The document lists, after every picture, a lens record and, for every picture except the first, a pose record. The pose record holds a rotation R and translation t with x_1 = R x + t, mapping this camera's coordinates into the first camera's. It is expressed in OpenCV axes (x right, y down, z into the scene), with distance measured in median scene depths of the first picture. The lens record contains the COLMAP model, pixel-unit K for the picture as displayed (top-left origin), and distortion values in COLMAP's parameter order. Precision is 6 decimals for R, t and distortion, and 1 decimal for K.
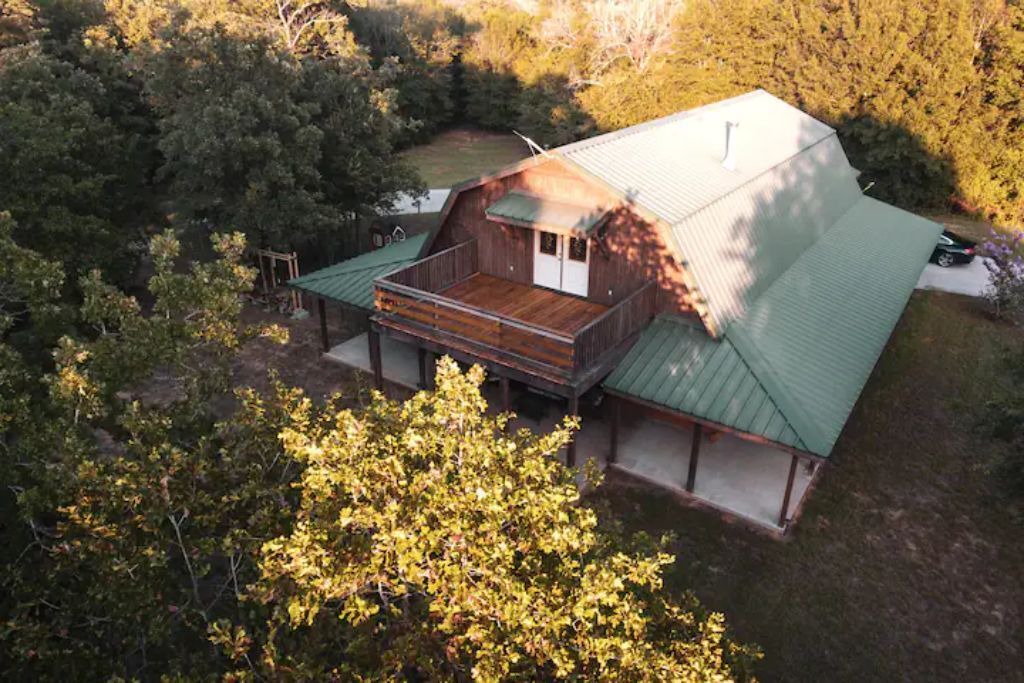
lens RADIAL K [[725.8, 0, 512.0], [0, 725.8, 341.5], [0, 0, 1]] dist [0.008426, 0.004337]
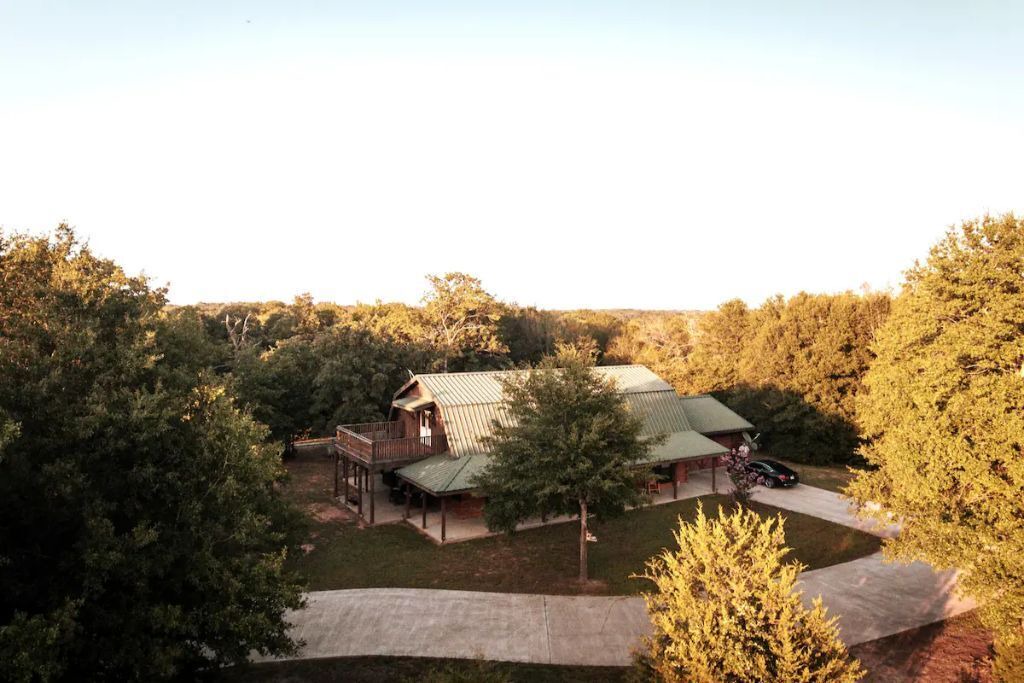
lens RADIAL K [[725.8, 0, 512.0], [0, 725.8, 341.5], [0, 0, 1]] dist [0.008426, 0.004337]
pose [[0.912100, 0.002697, -0.409959, 1.106163], [-0.161897, 0.921073, -0.354139, 0.341880], [0.376647, 0.389382, 0.840547, -0.716506]]
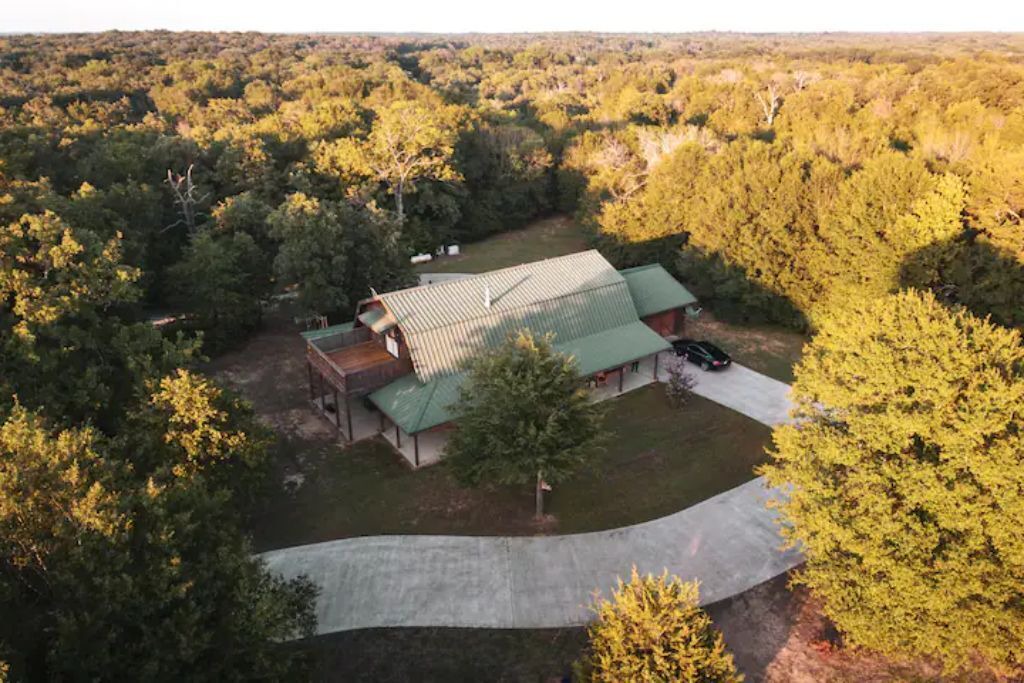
lens RADIAL K [[725.8, 0, 512.0], [0, 725.8, 341.5], [0, 0, 1]] dist [0.008426, 0.004337]
pose [[0.936876, 0.119495, -0.328611, 1.100452], [-0.131250, 0.991254, -0.013741, -0.122672], [0.324095, 0.056004, 0.944366, -0.929112]]
